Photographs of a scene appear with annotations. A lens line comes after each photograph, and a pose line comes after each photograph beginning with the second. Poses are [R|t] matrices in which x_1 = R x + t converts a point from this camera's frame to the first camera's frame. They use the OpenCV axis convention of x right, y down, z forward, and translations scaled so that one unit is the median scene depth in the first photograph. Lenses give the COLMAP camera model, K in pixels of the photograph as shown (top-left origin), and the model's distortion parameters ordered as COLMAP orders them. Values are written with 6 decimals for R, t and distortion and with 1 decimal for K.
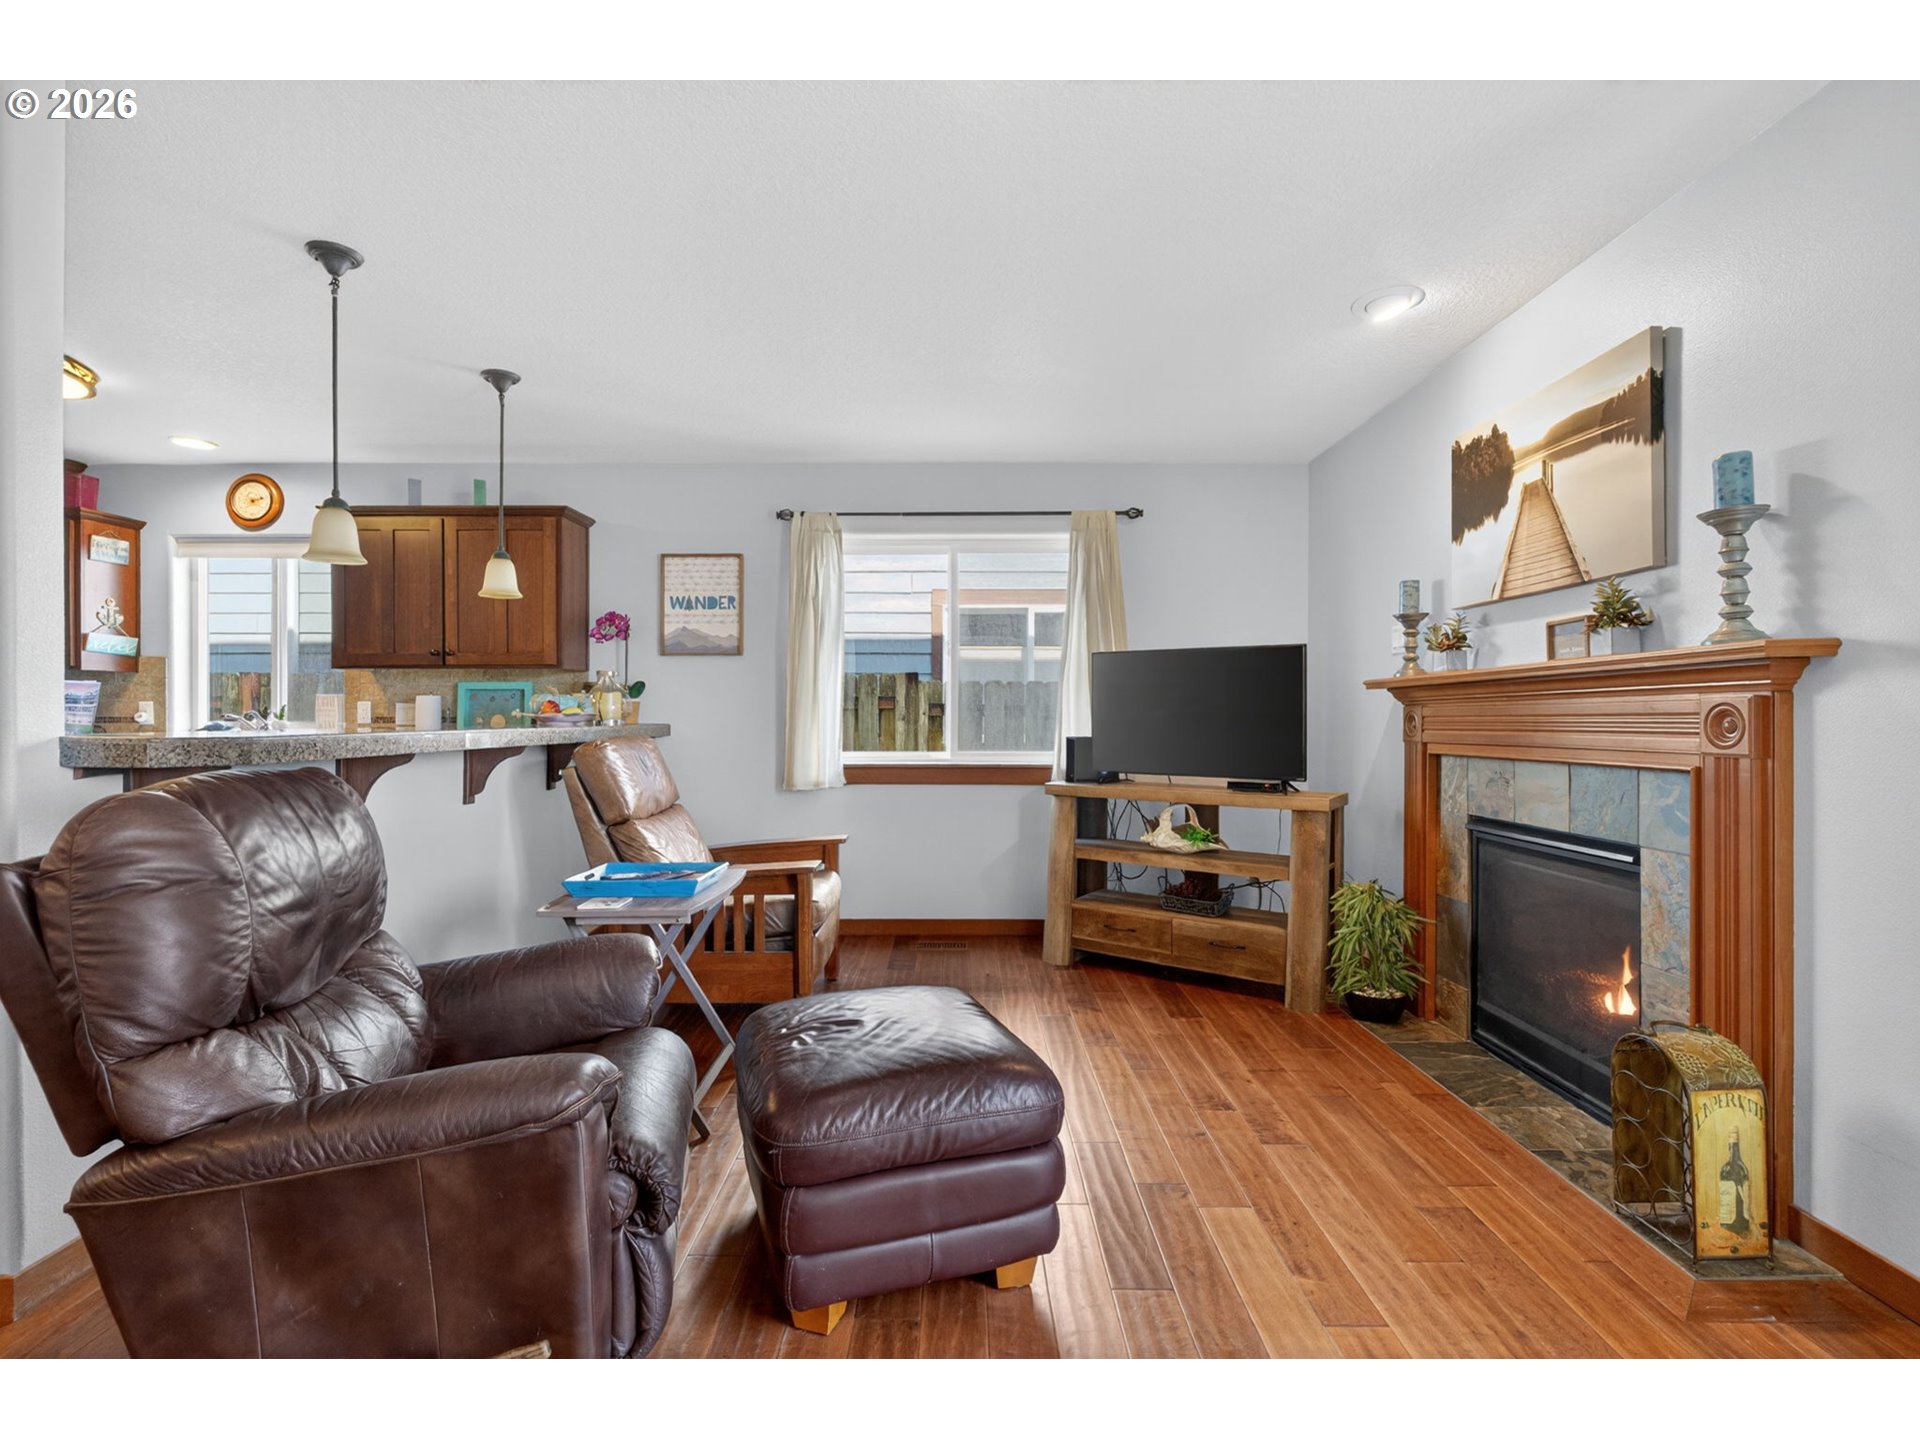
lens RADIAL K [[880.7, 0, 949.8], [0, 880.7, 714.2], [0, 0, 1]] dist [-0.001058, 0.000135]
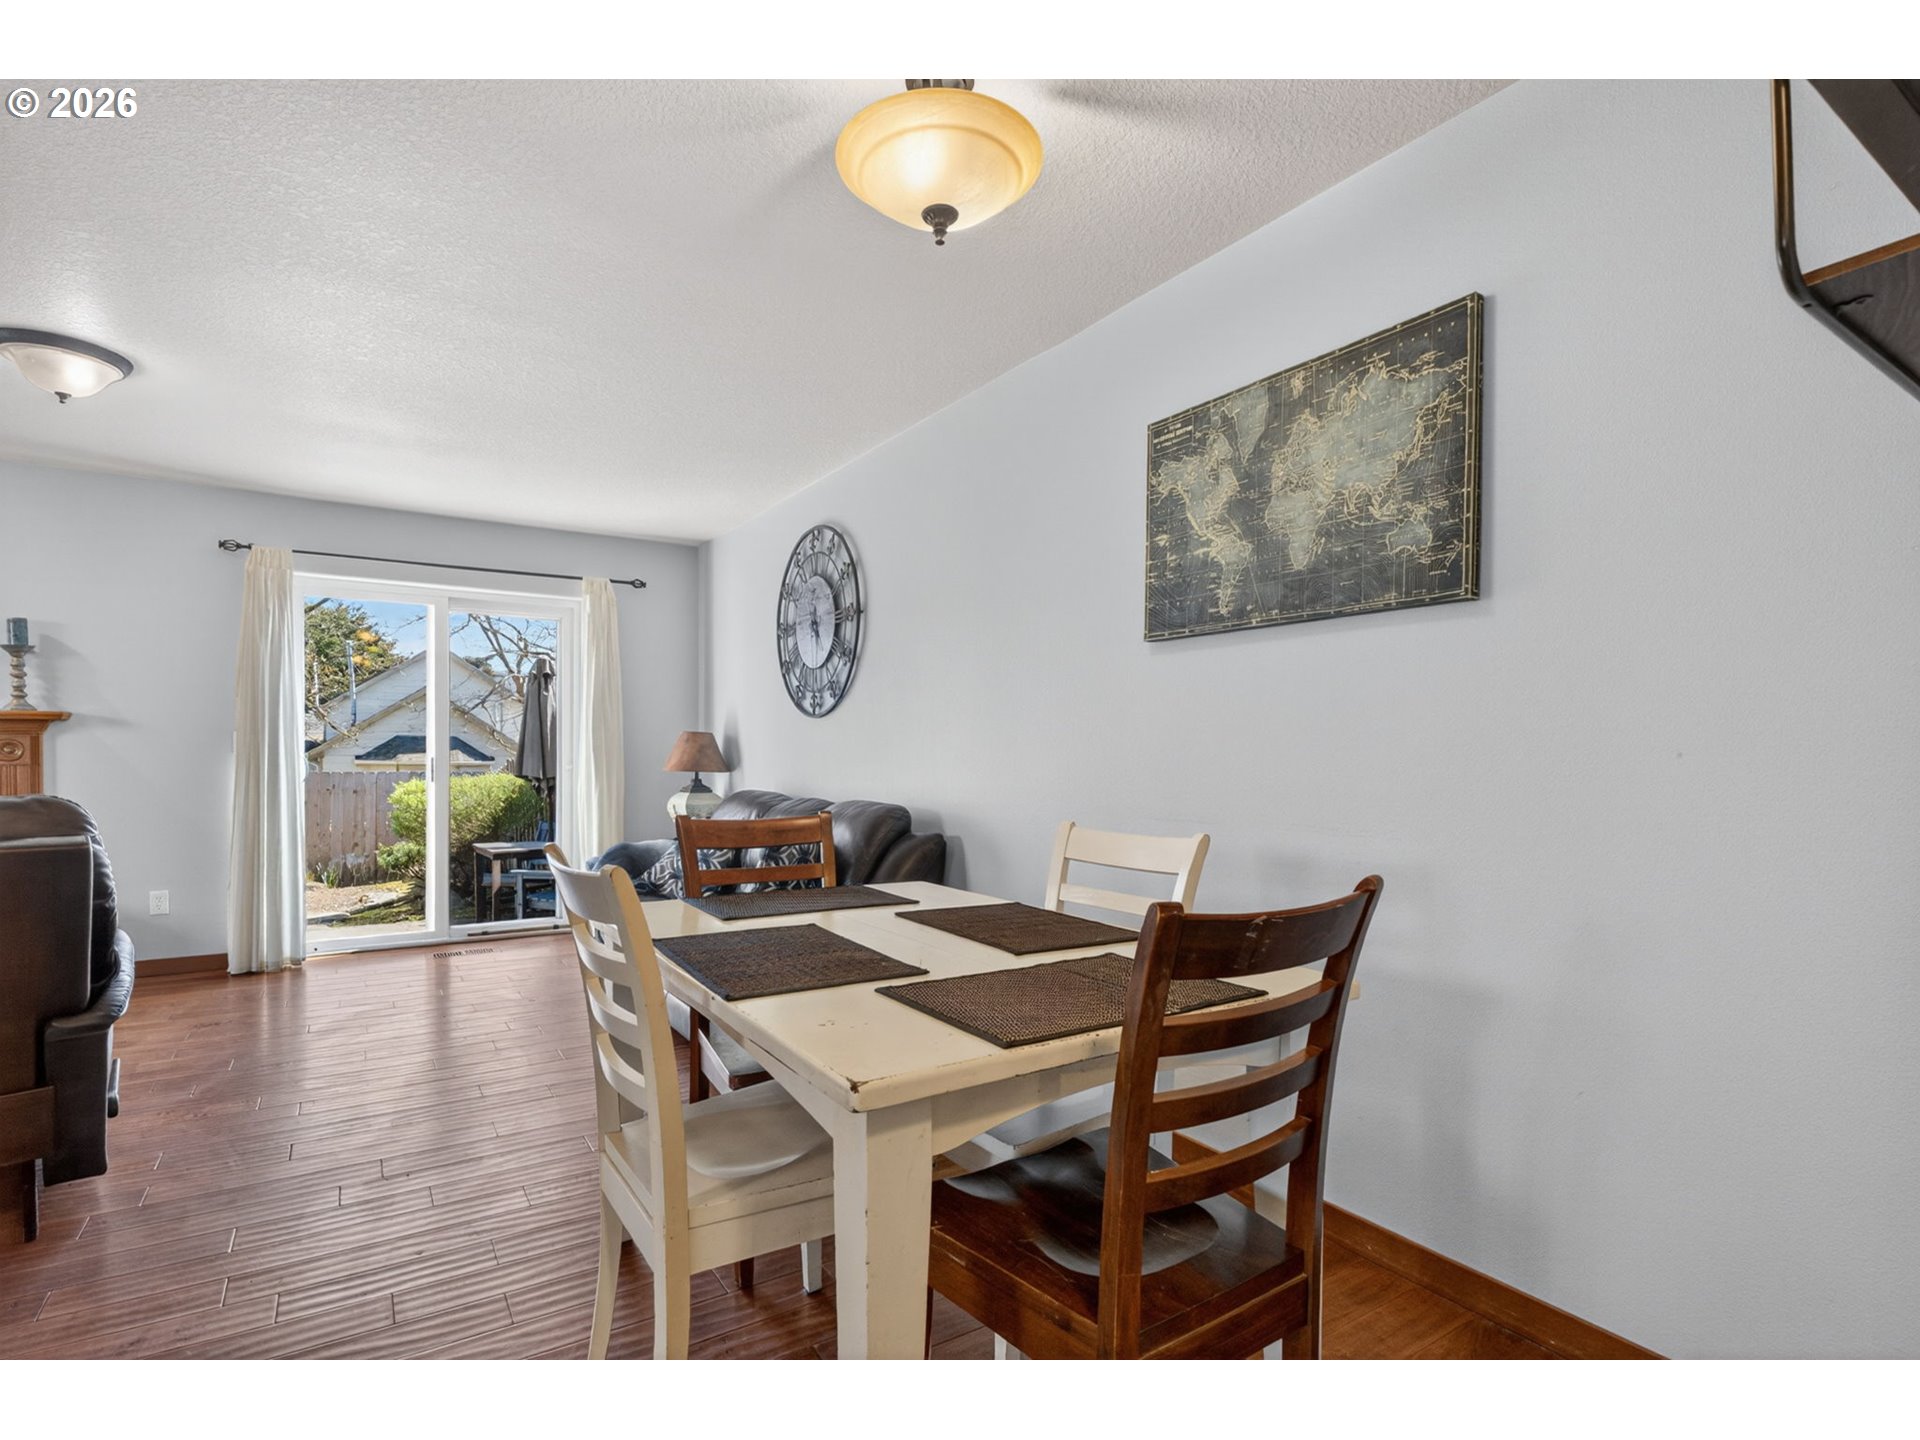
lens RADIAL K [[930.9, 0, 957.5], [0, 930.9, 764.2], [0, 0, 1]] dist [0.001618, -0.003696]
pose [[-0.553268, -0.015148, 0.832866, -1.189397], [-0.006986, 0.999884, 0.013545, 0.000620], [-0.832974, 0.001676, -0.553309, 0.208582]]
